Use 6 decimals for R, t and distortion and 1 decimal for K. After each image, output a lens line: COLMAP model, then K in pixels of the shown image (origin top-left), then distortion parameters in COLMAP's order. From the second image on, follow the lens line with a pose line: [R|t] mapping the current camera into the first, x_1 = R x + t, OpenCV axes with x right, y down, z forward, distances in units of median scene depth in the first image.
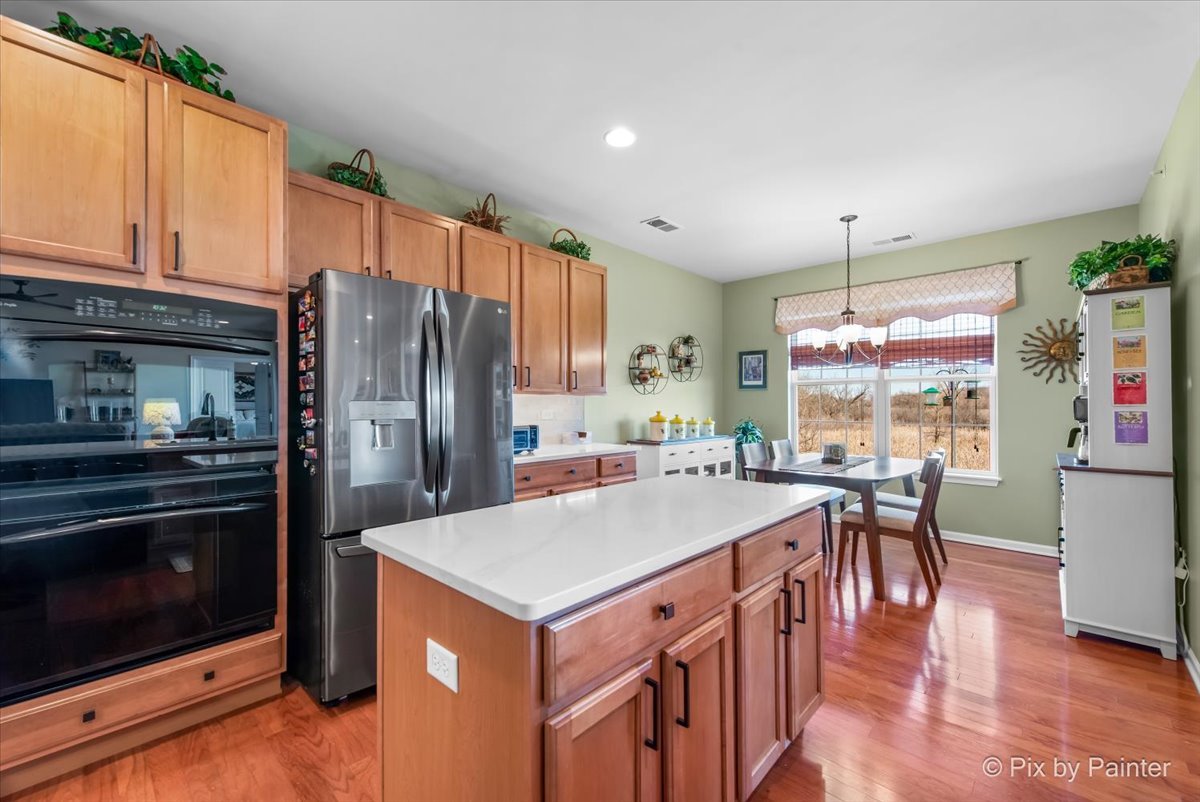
lens RADIAL K [[484.9, 0, 593.2], [0, 484.9, 399.8], [0, 0, 1]] dist [0.002090, -0.000508]
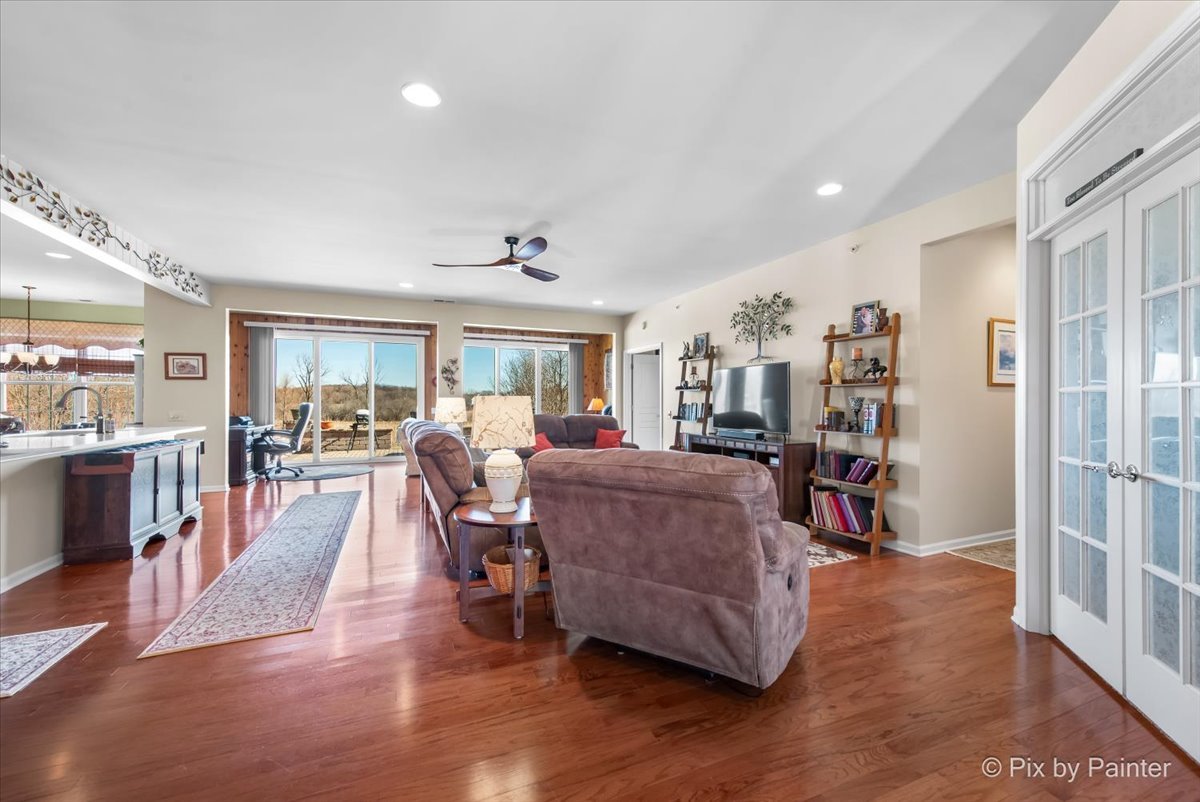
lens RADIAL K [[477.8, 0, 605.7], [0, 477.8, 400.7], [0, 0, 1]] dist [0.002476, -0.000521]
pose [[0.382714, 0.000510, 0.923867, -0.239737], [-0.013450, 0.999897, 0.005019, -0.013894], [-0.923769, -0.014347, 0.382681, -1.450028]]
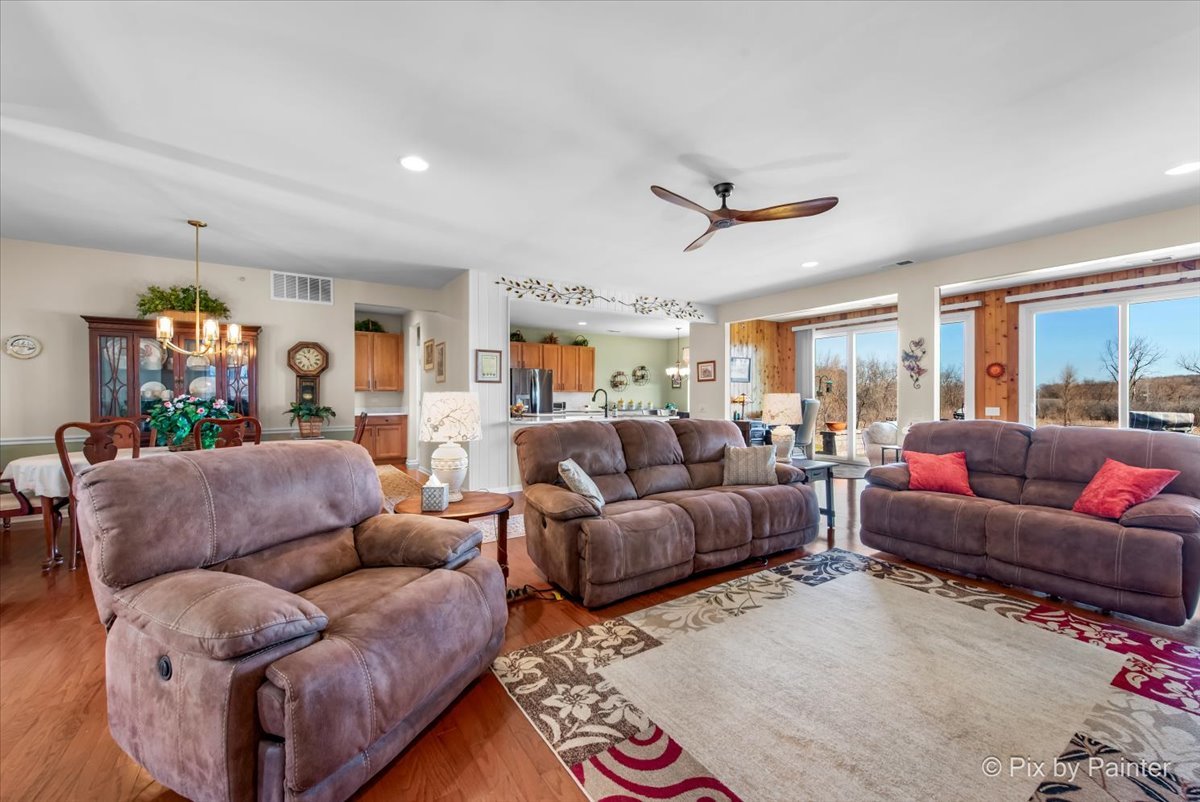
lens RADIAL K [[477.8, 0, 605.7], [0, 477.8, 400.7], [0, 0, 1]] dist [0.002476, -0.000521]
pose [[0.976358, 0.000618, -0.216161, 0.686863], [0.003786, 0.999794, 0.019960, -0.016276], [0.216128, -0.020307, 0.976154, -1.703479]]
